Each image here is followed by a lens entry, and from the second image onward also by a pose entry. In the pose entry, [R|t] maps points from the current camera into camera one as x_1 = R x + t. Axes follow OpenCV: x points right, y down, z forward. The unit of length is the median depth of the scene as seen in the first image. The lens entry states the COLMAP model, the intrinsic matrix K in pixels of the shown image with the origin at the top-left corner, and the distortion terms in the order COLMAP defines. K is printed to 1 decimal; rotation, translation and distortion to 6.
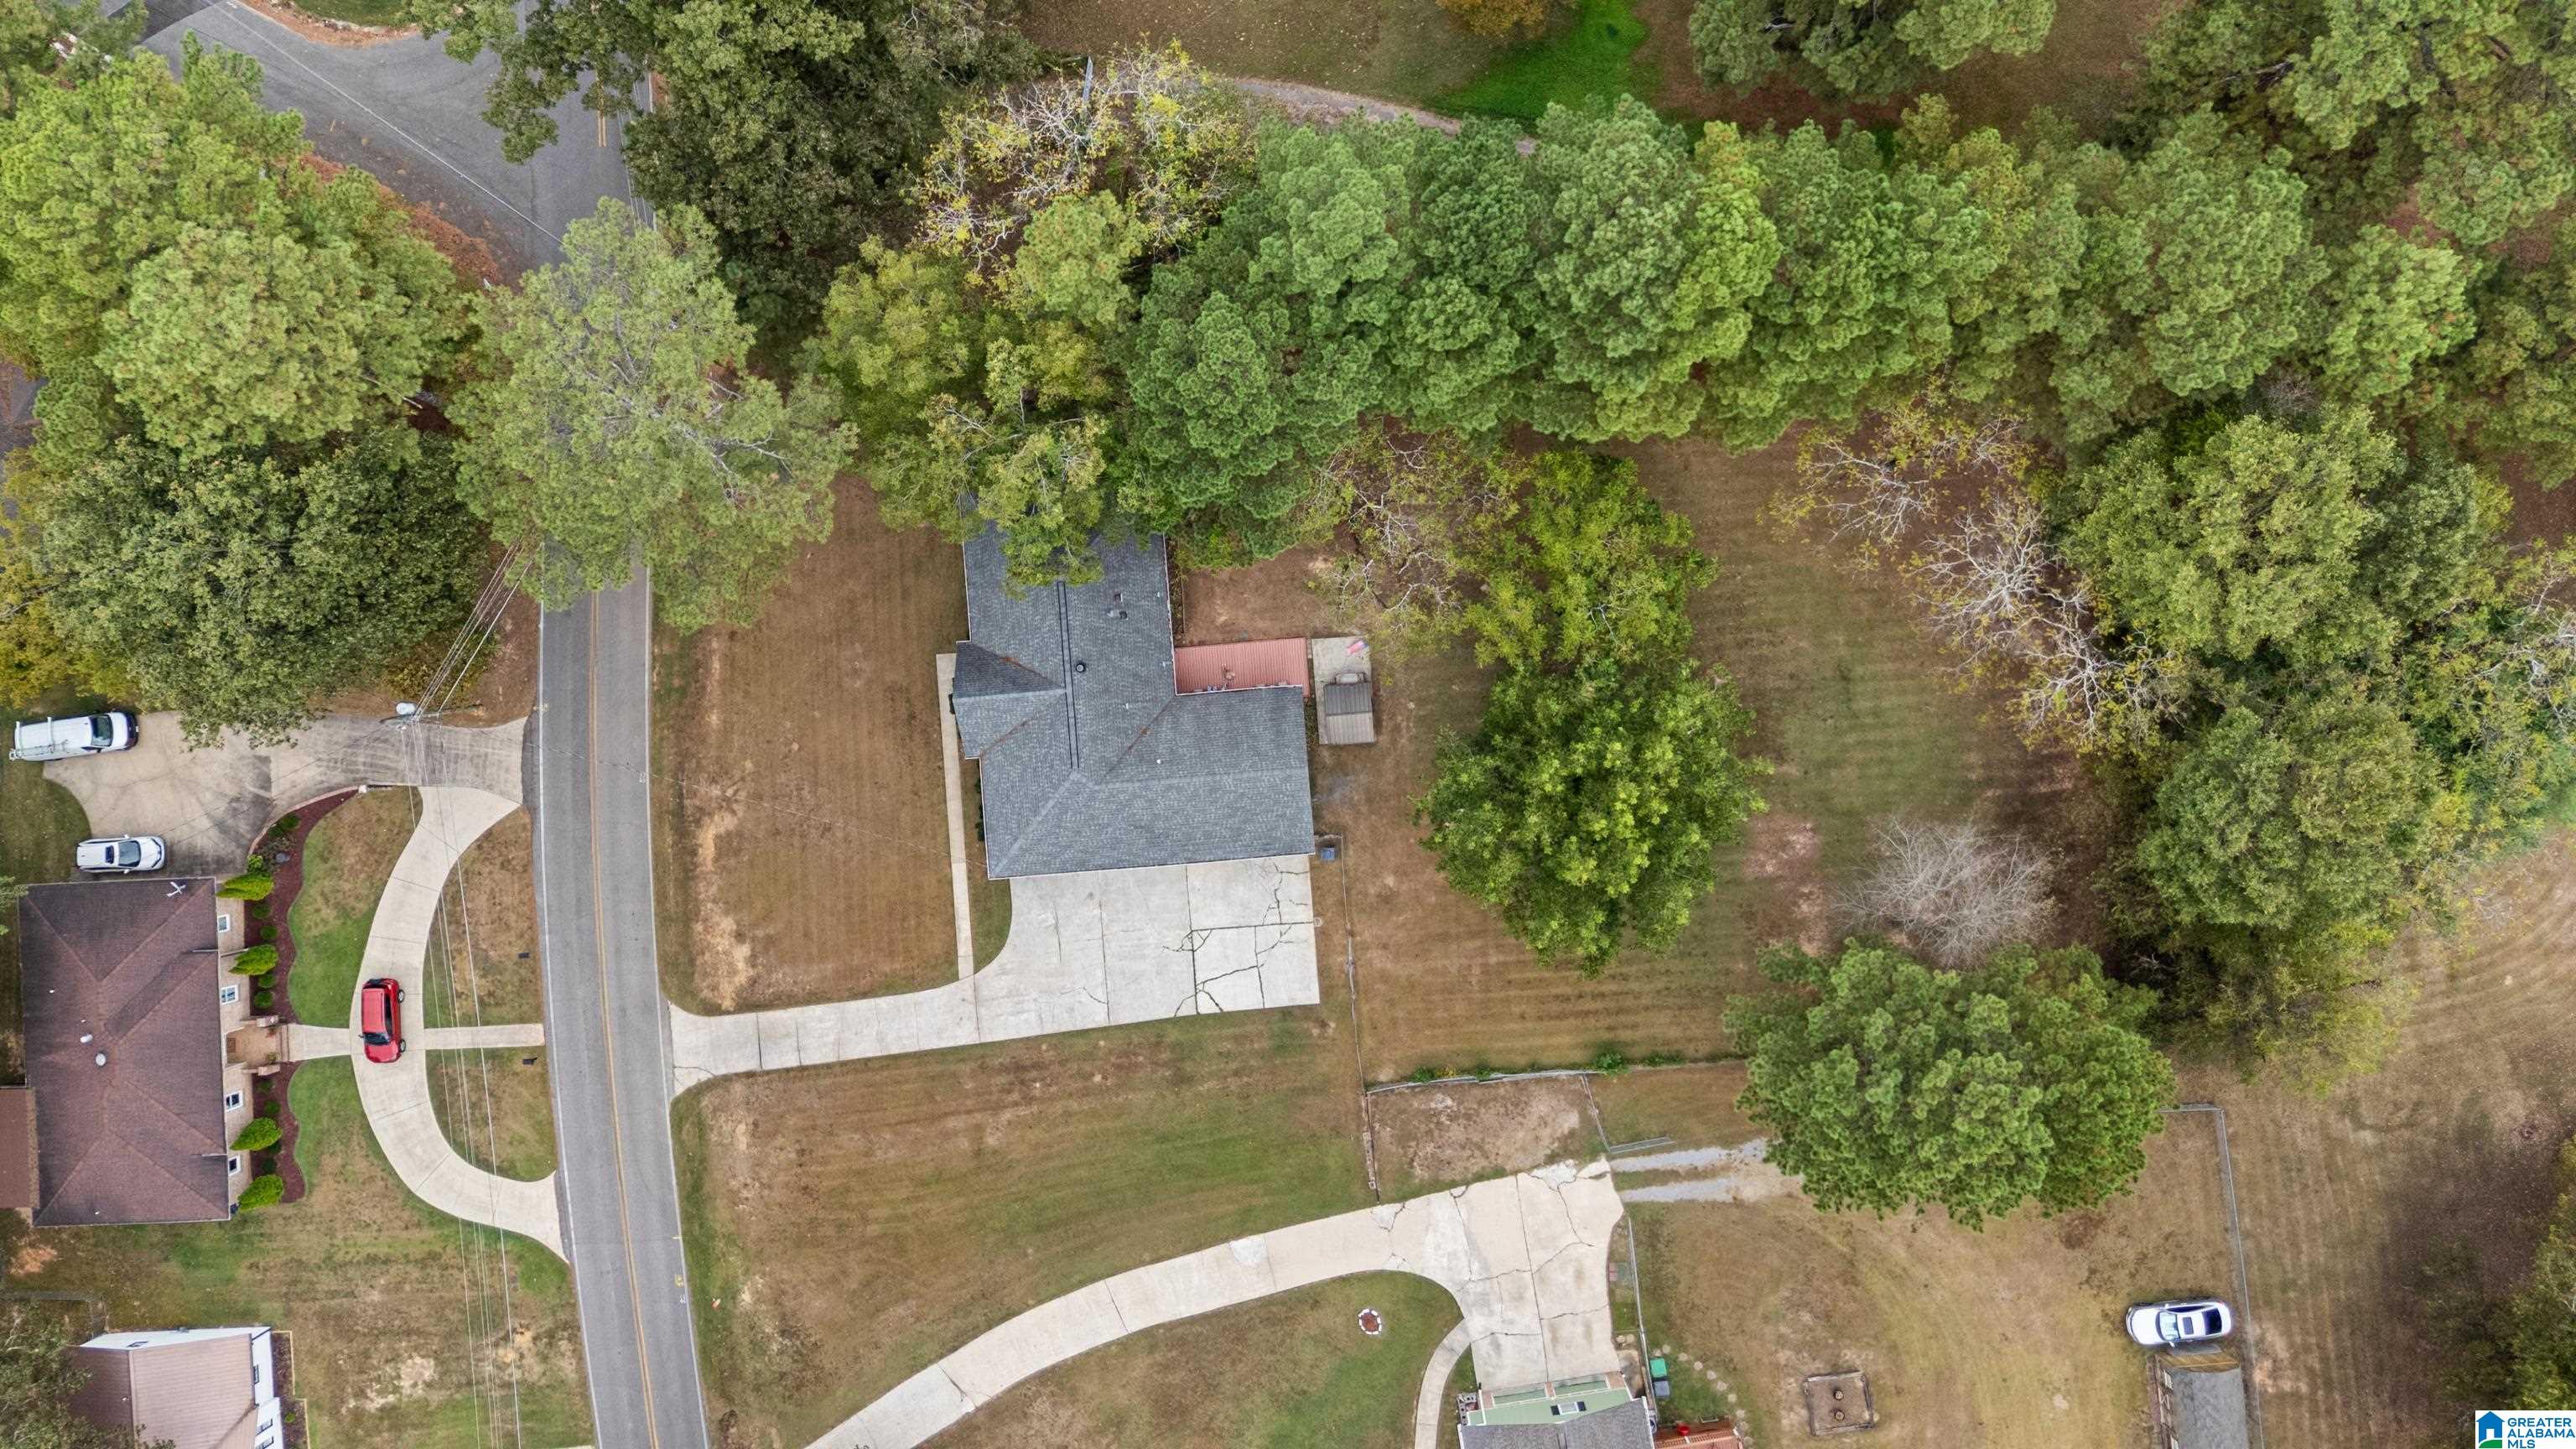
lens RADIAL K [[1982.3, 0, 1296.1], [0, 1982.3, 679.8], [0, 0, 1]] dist [0.069318, -0.001695]
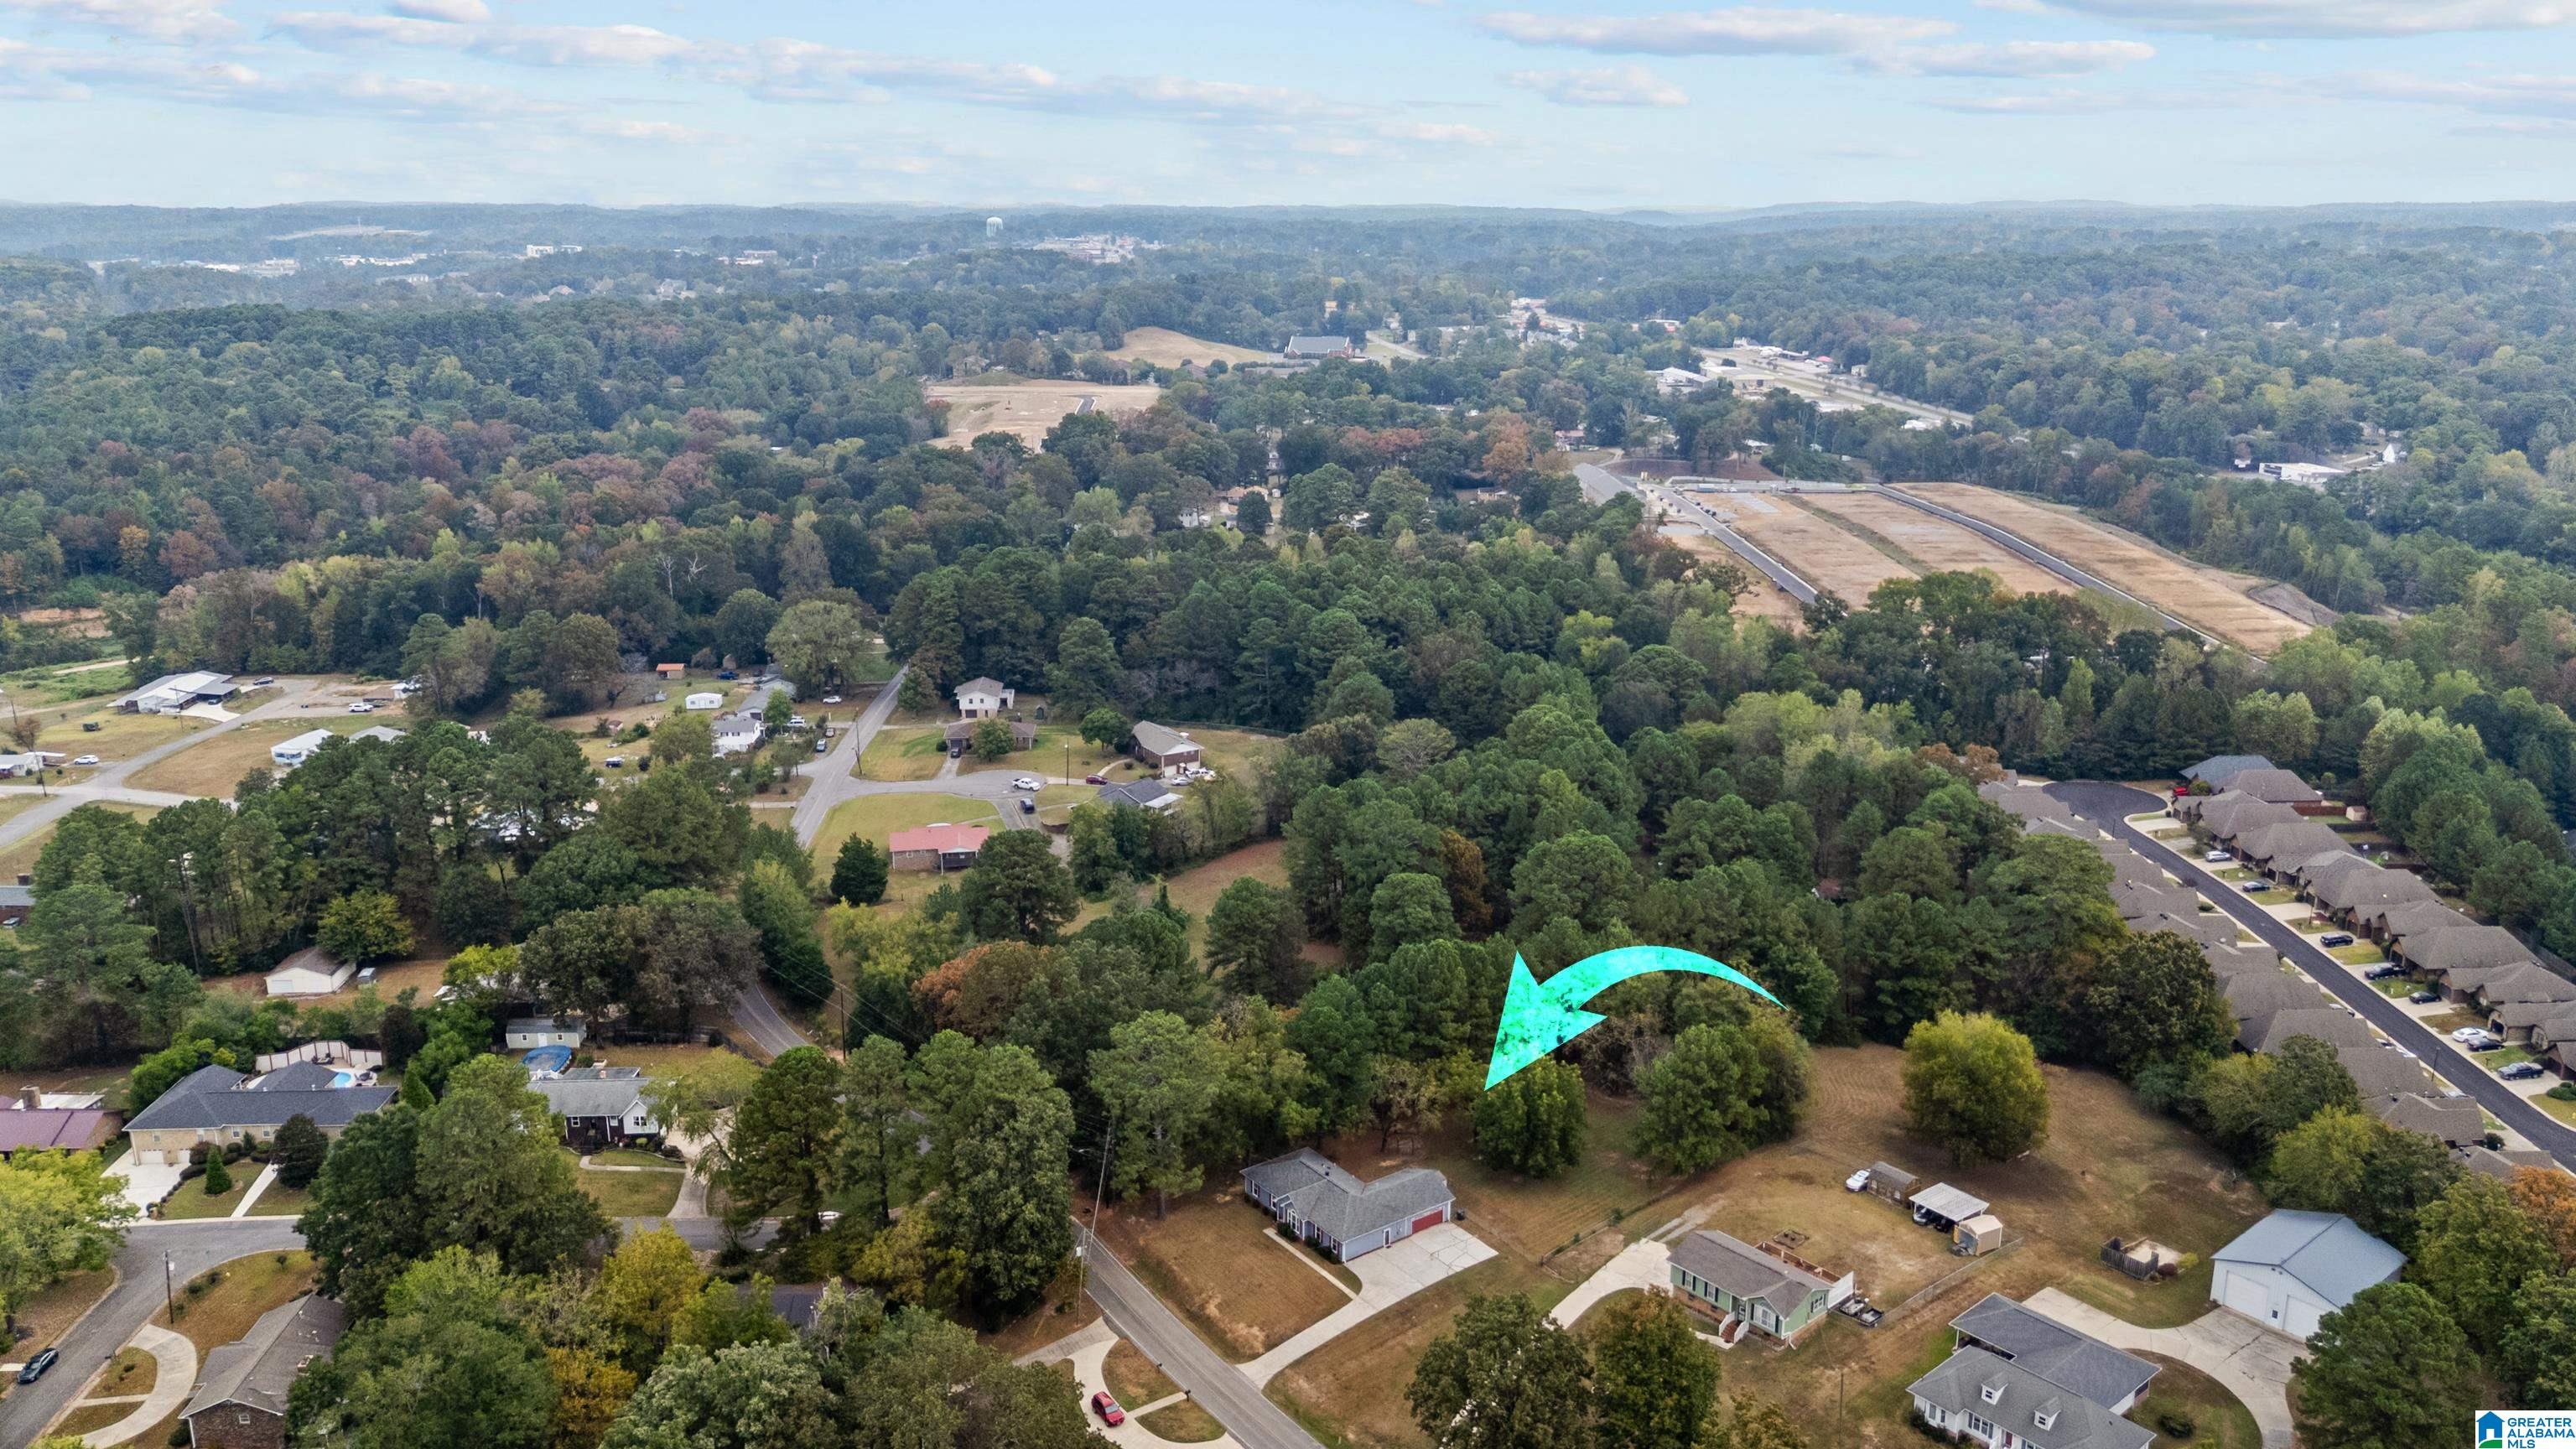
lens RADIAL K [[1891.8, 0, 1288.0], [0, 1891.8, 724.5], [0, 0, 1]] dist [0.091545, -0.110140]
pose [[0.849397, -0.105095, 0.517184, -1.186237], [0.526347, 0.240207, -0.815634, 1.582960], [-0.038512, 0.965016, 0.259348, -0.080760]]
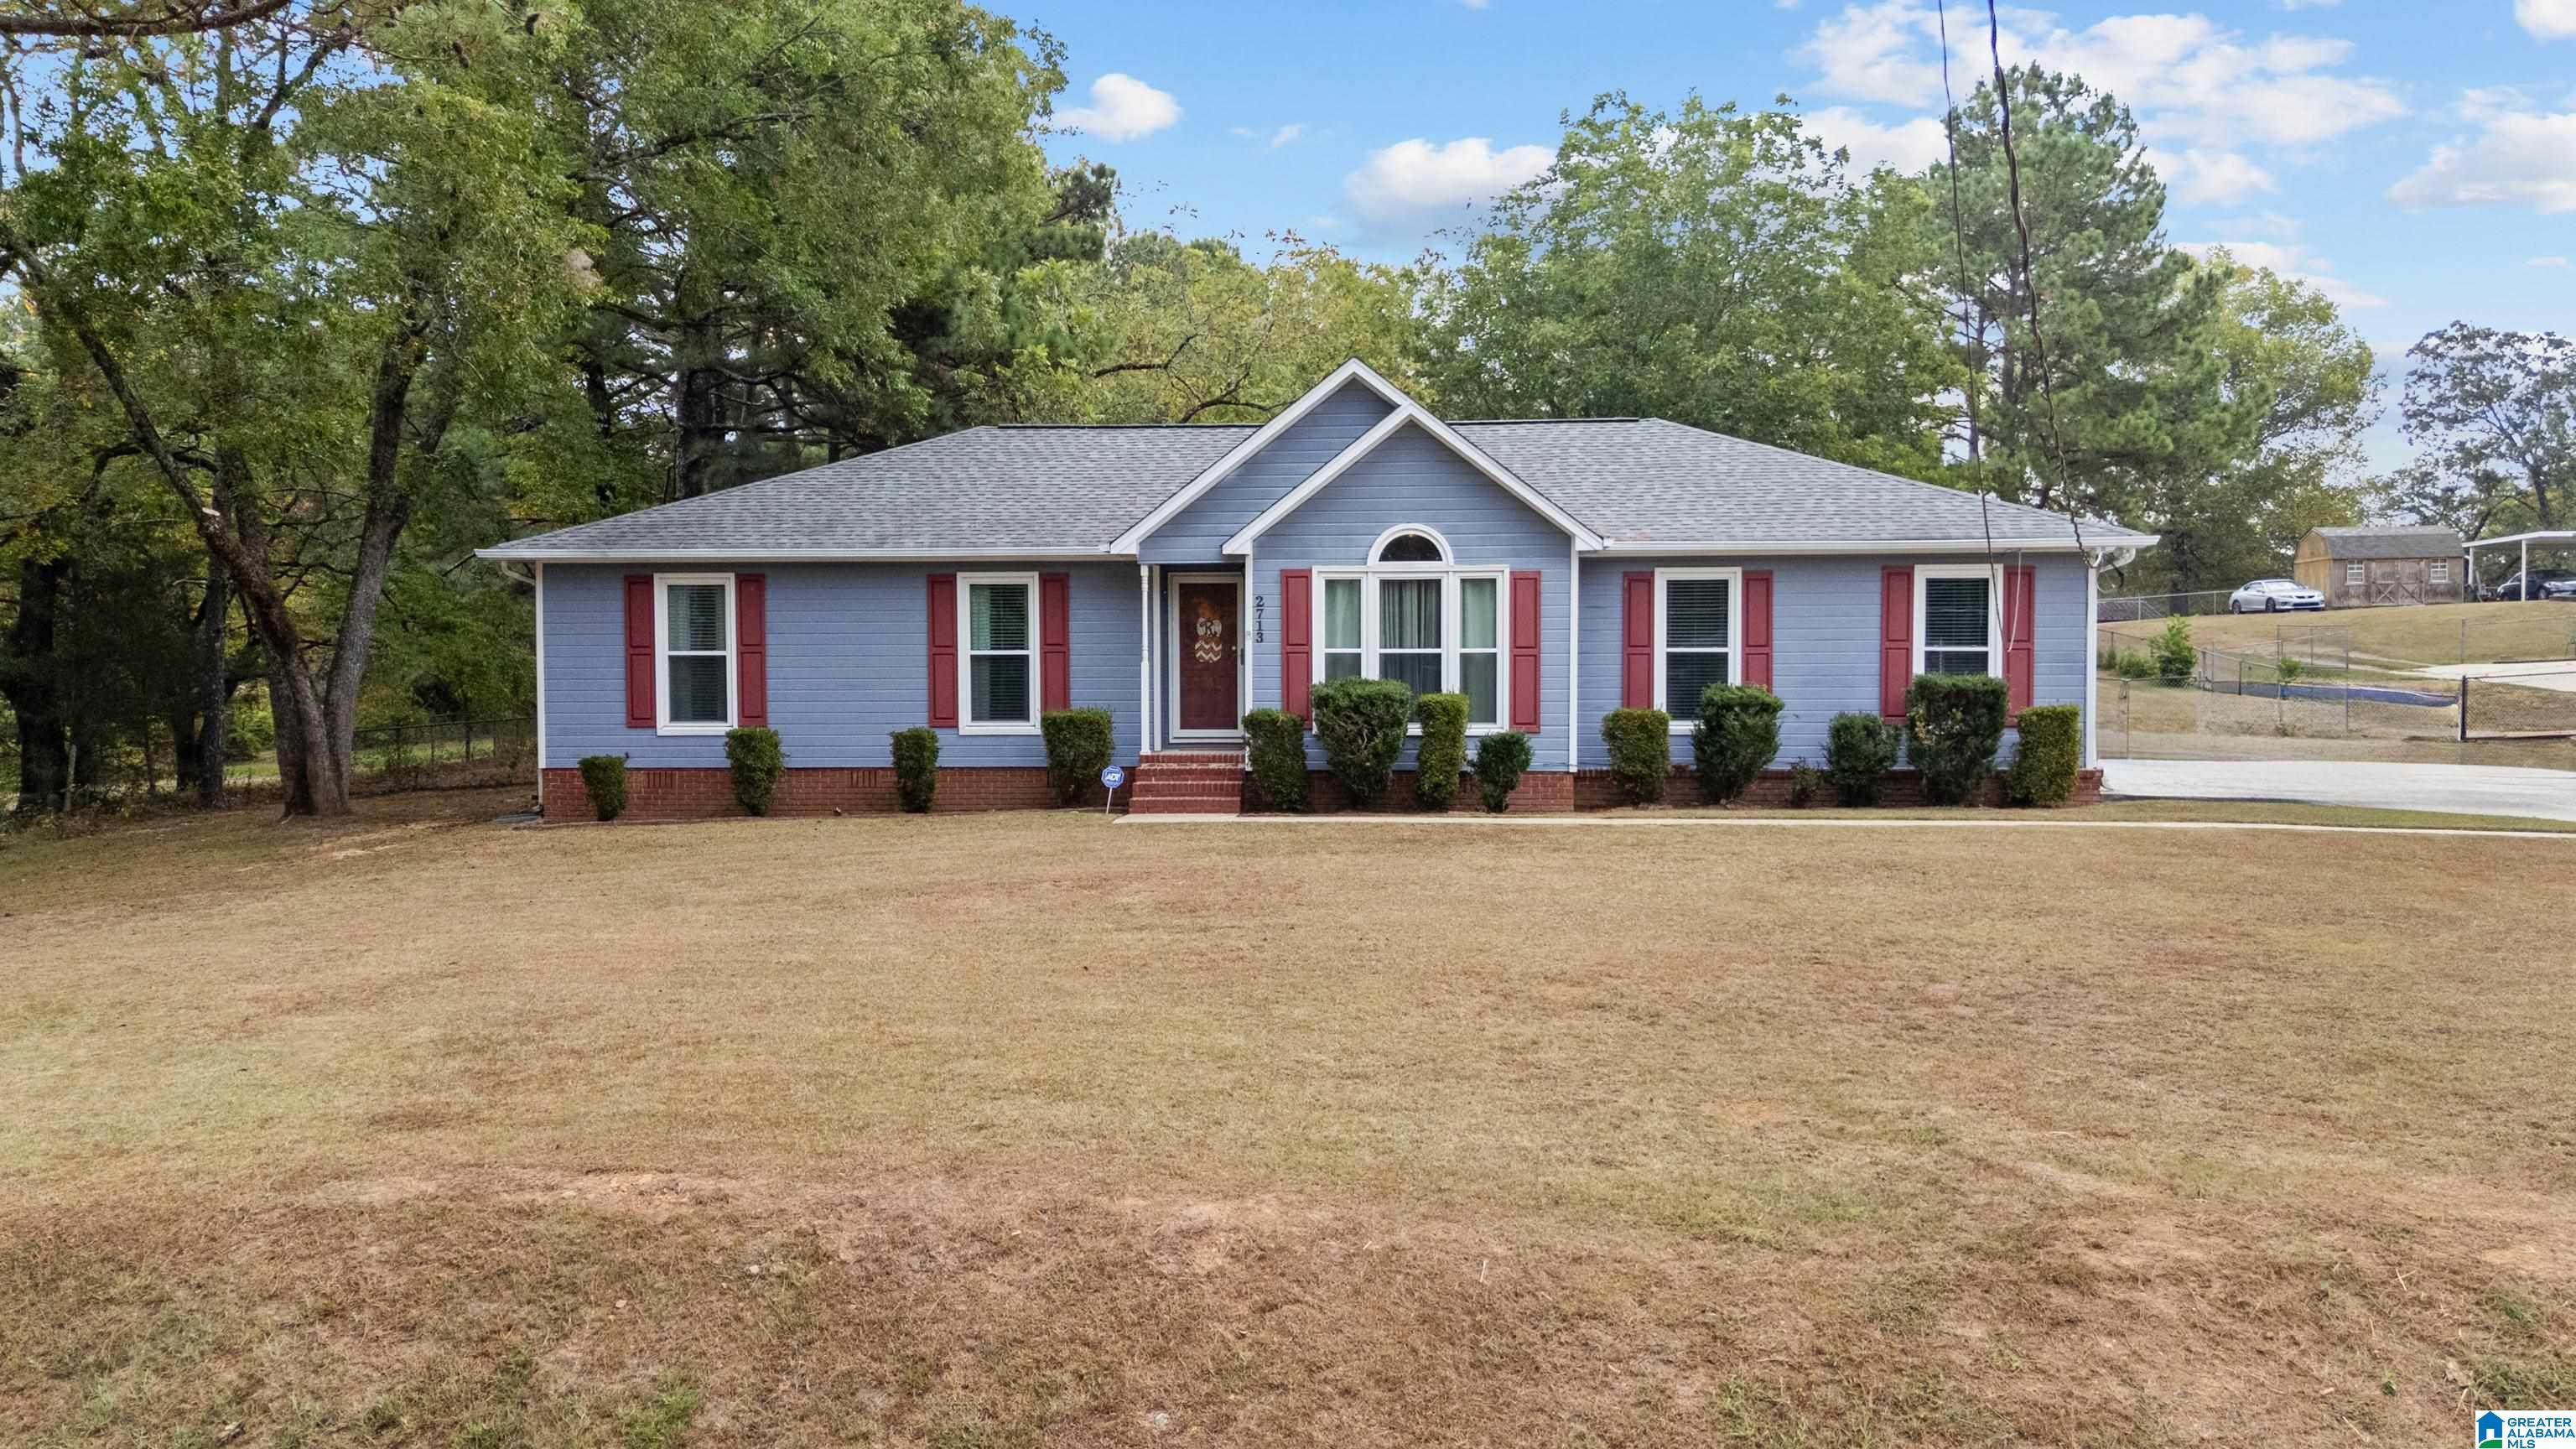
lens RADIAL K [[1873.0, 0, 1287.0], [0, 1873.0, 715.0], [0, 0, 1]] dist [0.078883, -0.074178]
pose [[0.148692, 0.012199, 0.988808, -0.369740], [0.988704, 0.017244, -0.148889, 0.034050], [-0.018868, 0.999777, -0.009497, 0.995698]]
